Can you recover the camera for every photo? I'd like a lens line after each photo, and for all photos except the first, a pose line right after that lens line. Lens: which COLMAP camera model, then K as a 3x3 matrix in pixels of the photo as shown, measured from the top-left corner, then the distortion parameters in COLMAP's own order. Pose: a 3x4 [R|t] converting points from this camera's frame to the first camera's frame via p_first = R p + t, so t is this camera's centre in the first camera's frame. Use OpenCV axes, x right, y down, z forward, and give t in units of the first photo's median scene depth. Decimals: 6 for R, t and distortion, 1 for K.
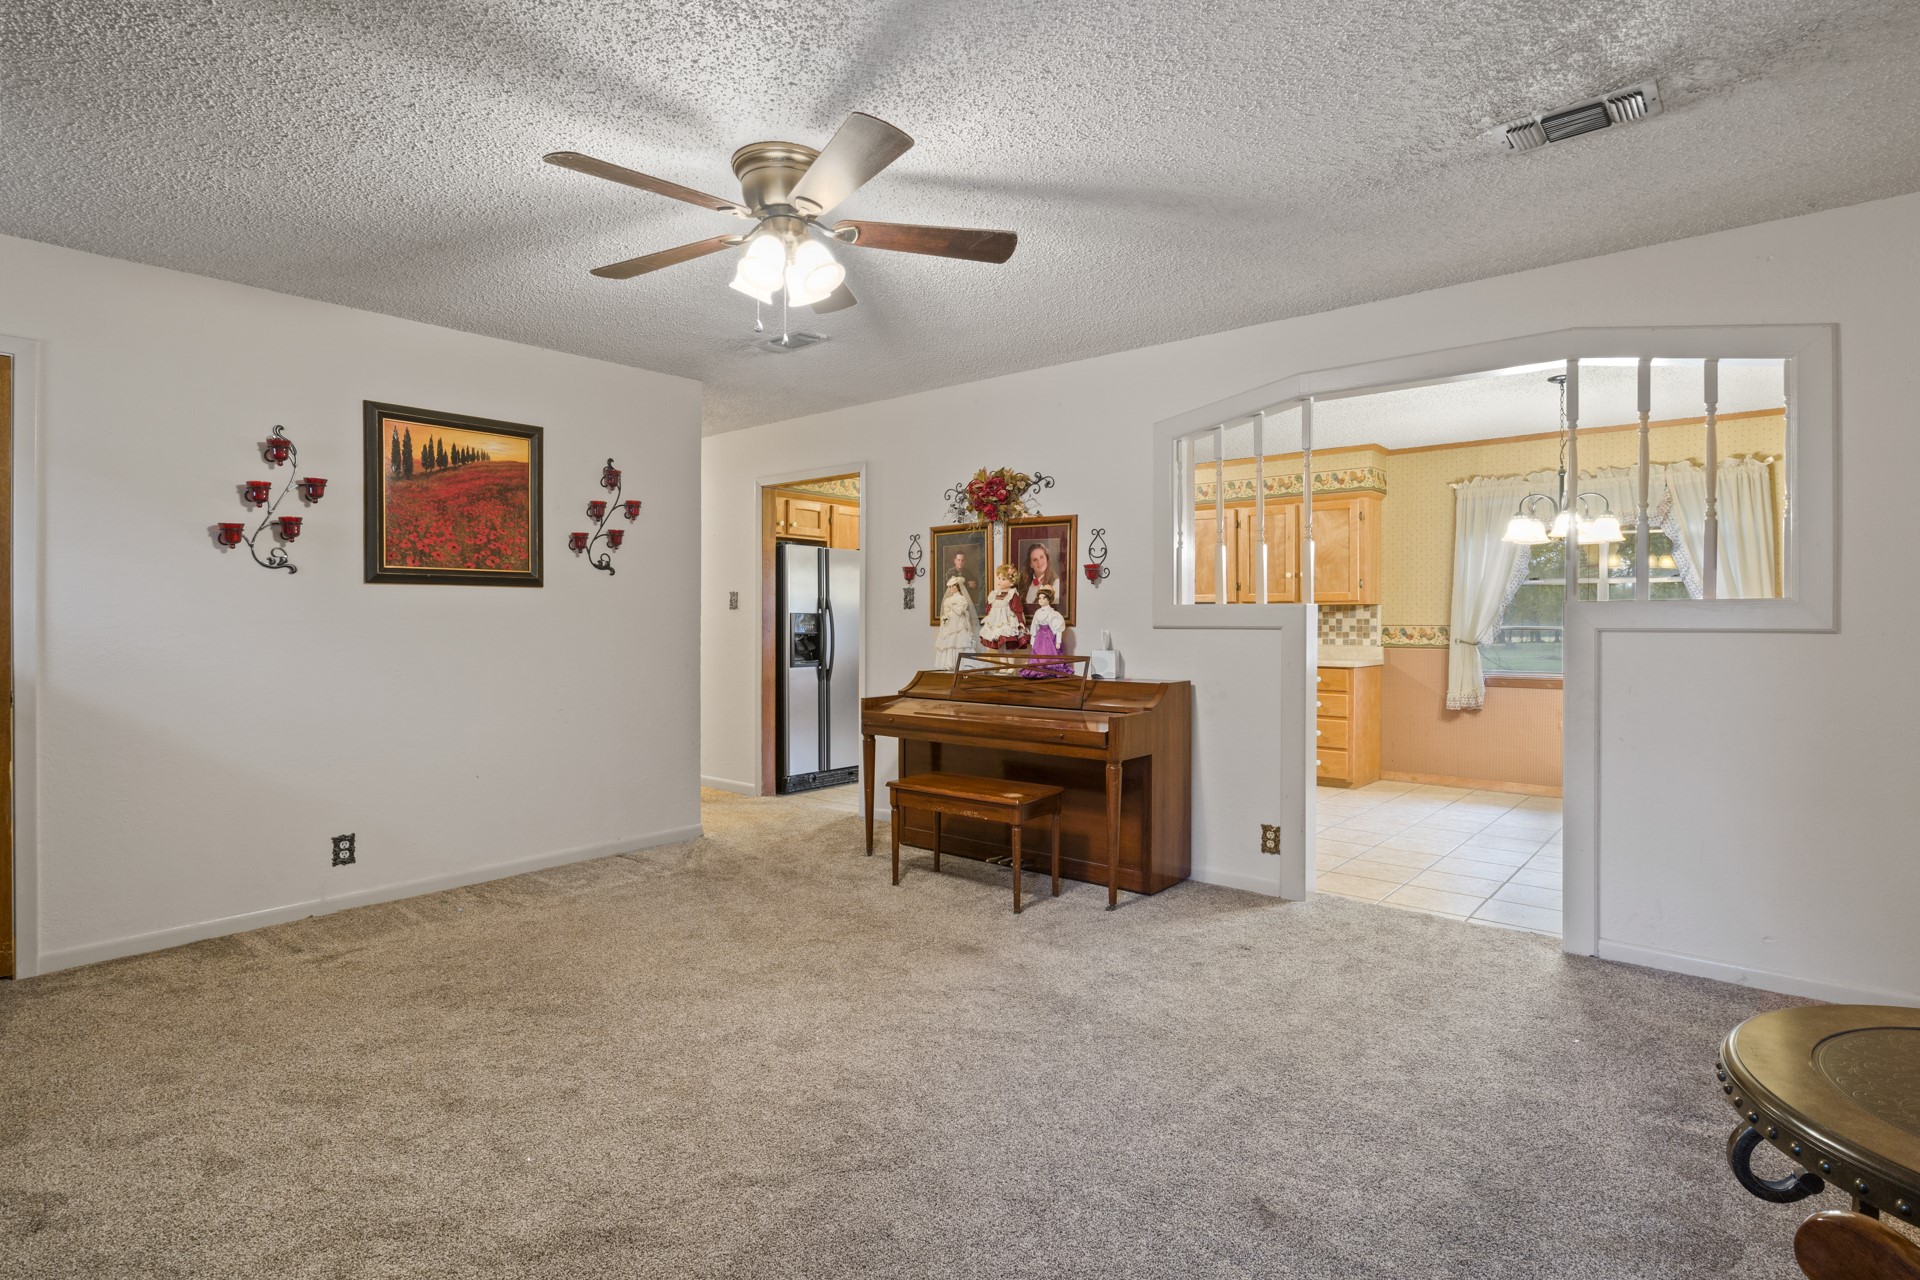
lens RADIAL K [[959.5, 0, 959.5], [0, 959.5, 631.7], [0, 0, 1]] dist [-0.006046, -0.001003]
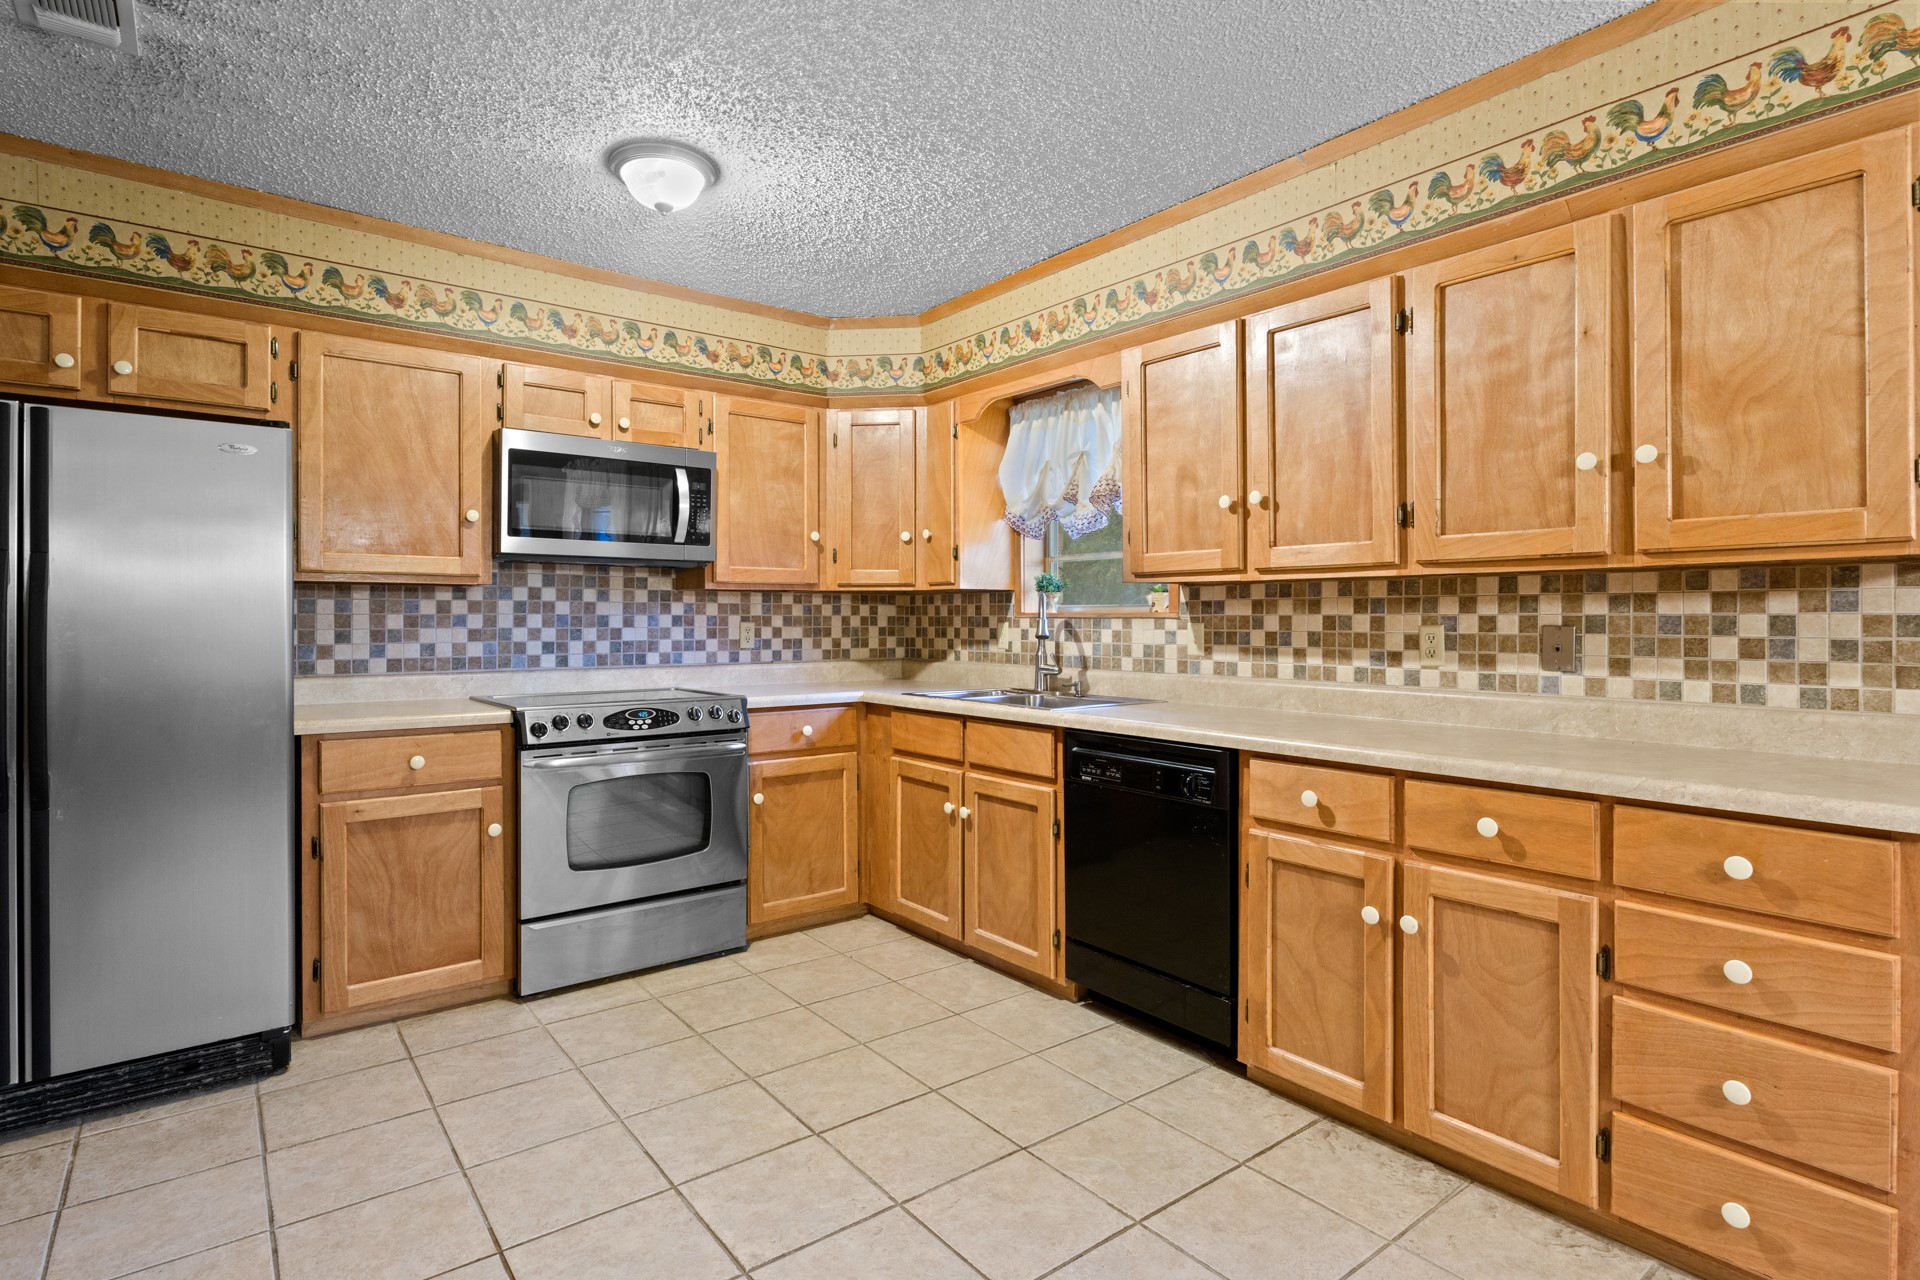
lens RADIAL K [[959.5, 0, 958.3], [0, 959.5, 620.7], [0, 0, 1]] dist [-0.006046, -0.001003]
pose [[0.979463, -0.001038, -0.201622, 0.219755], [-0.000158, 0.999983, -0.005914, -0.010153], [0.201624, 0.005824, 0.979446, 0.691242]]
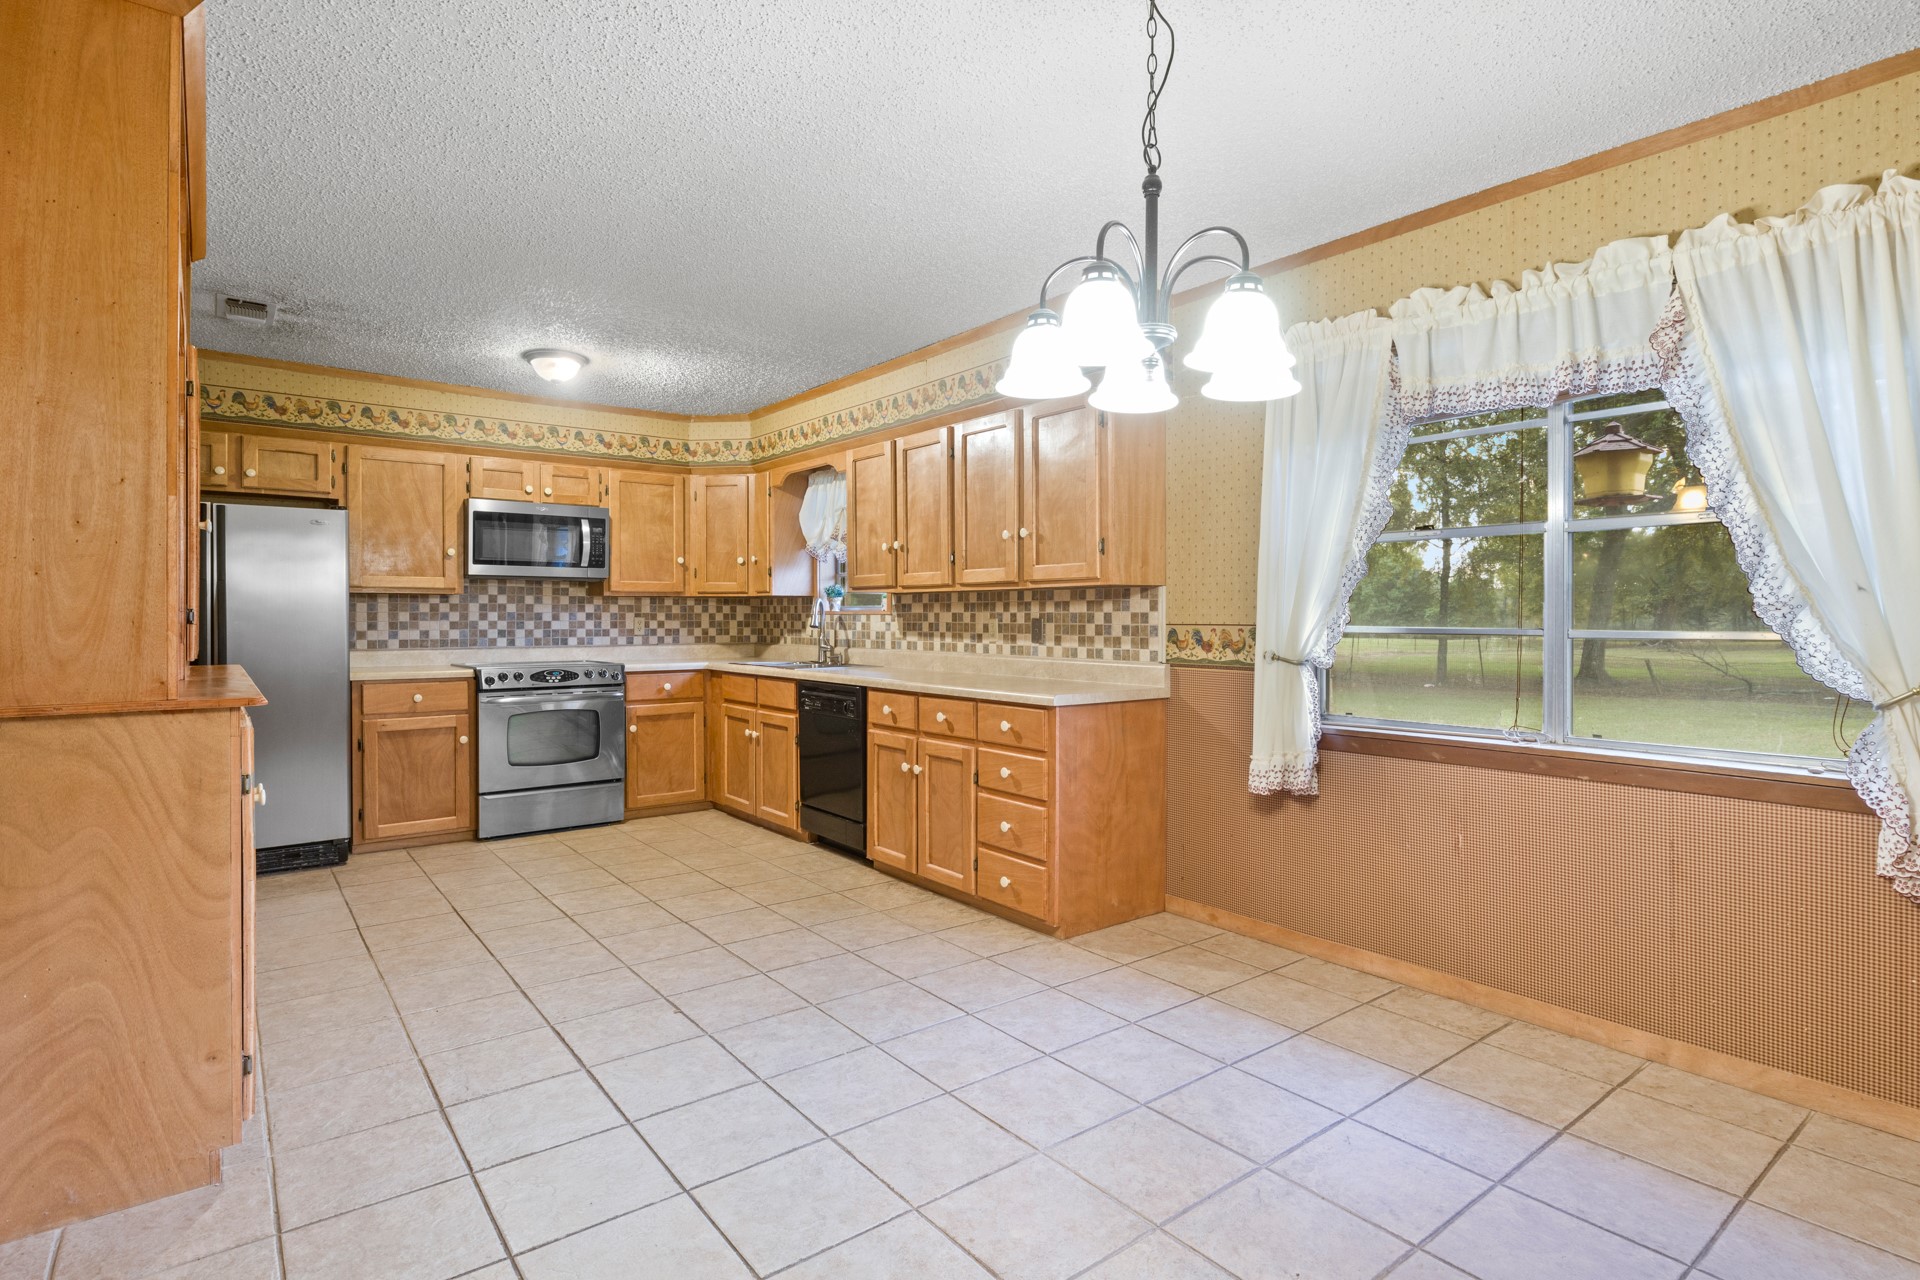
lens RADIAL K [[959.5, 0, 954.5], [0, 959.5, 623.5], [0, 0, 1]] dist [-0.006046, -0.001003]
pose [[0.978292, 0.000065, -0.207233, 0.434799], [-0.000065, 1.000000, 0.000011, -0.007184], [0.207233, 0.000003, 0.978292, 0.447701]]
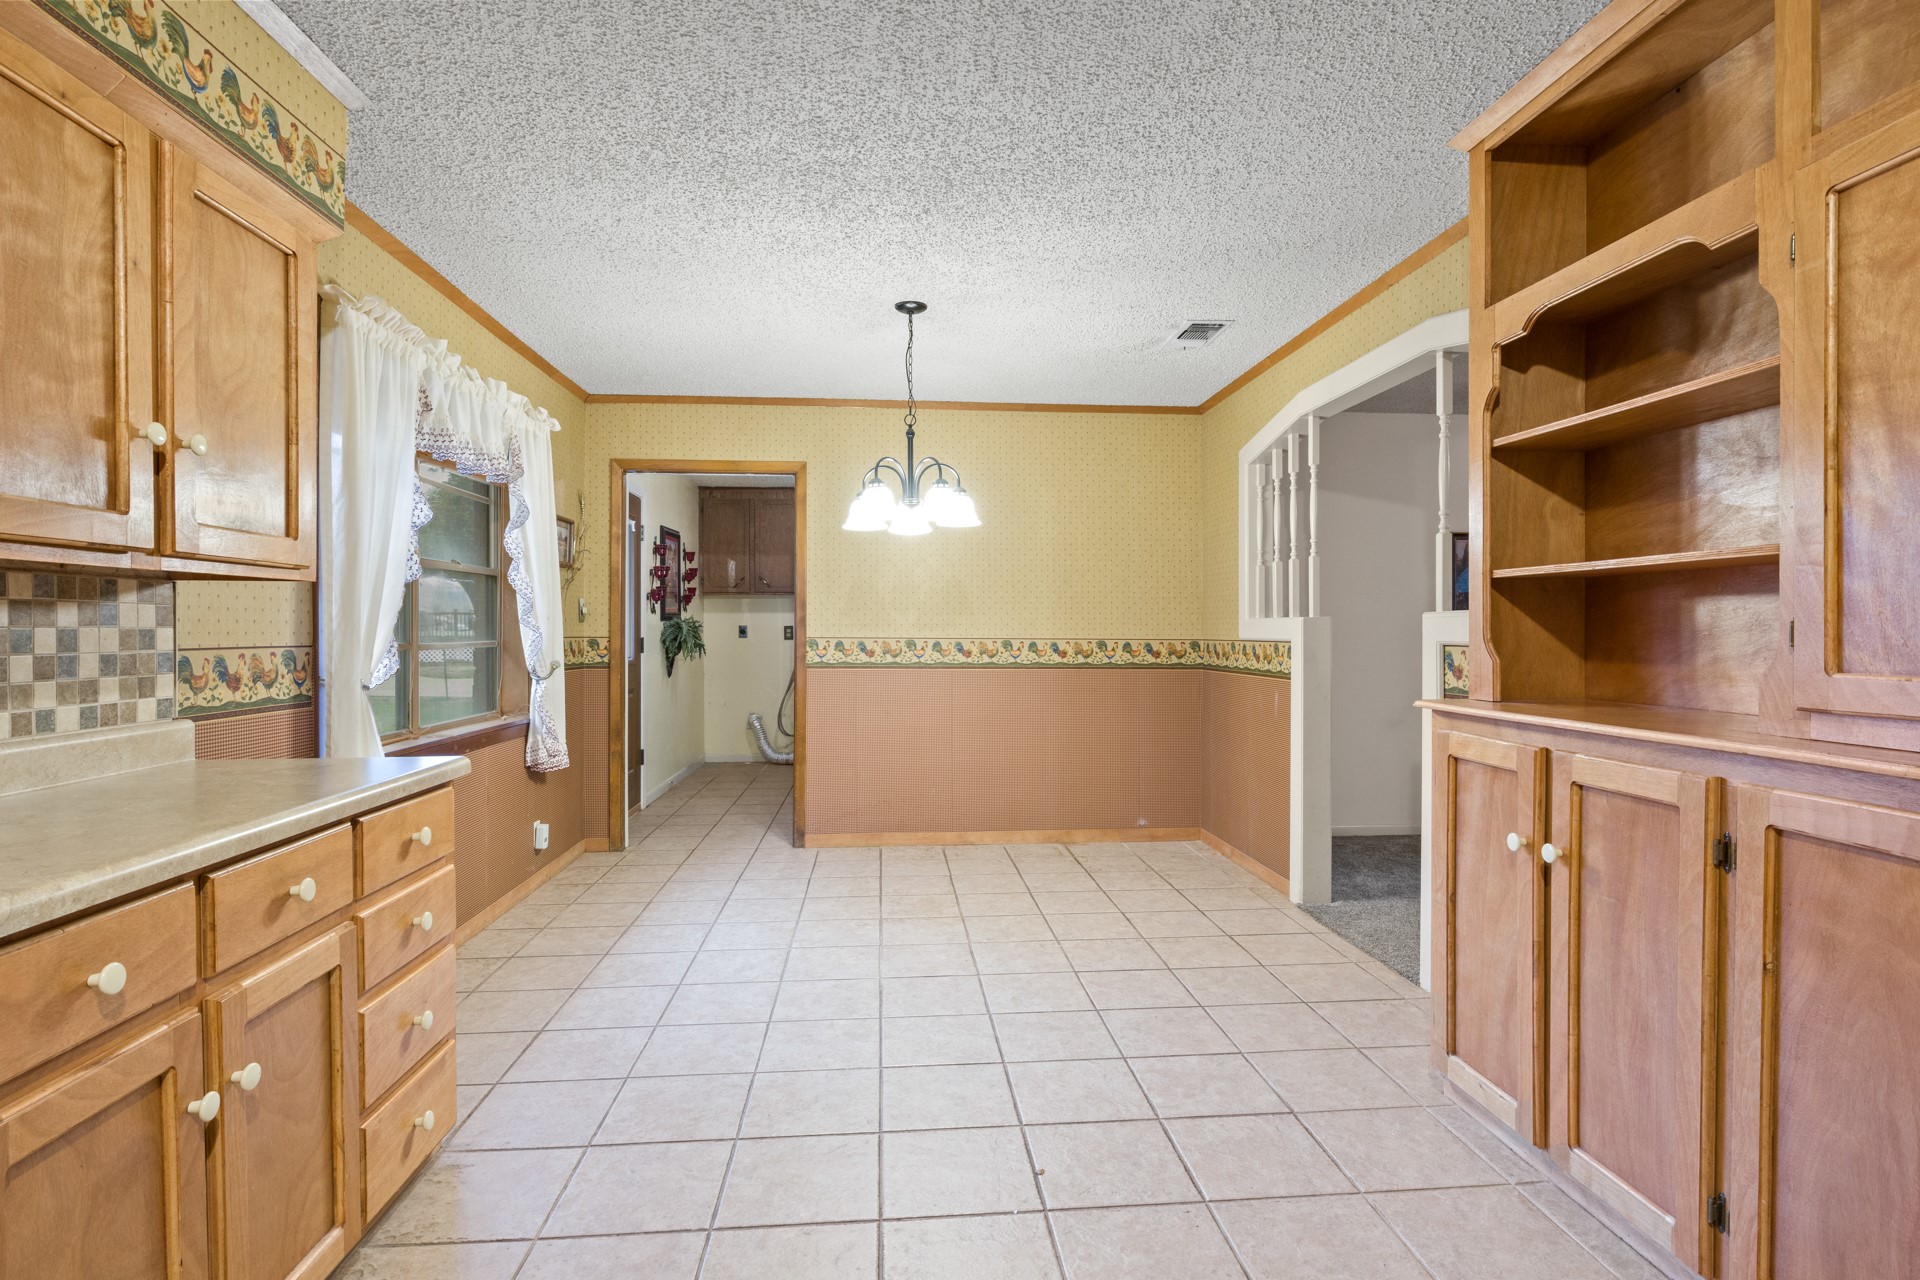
lens RADIAL K [[959.5, 0, 960.2], [0, 959.5, 644.3], [0, 0, 1]] dist [-0.006046, -0.001003]
pose [[-0.708658, -0.011929, 0.705451, 0.051083], [0.004919, 0.999749, 0.021846, -0.013856], [-0.705535, 0.018951, -0.708422, 1.036775]]
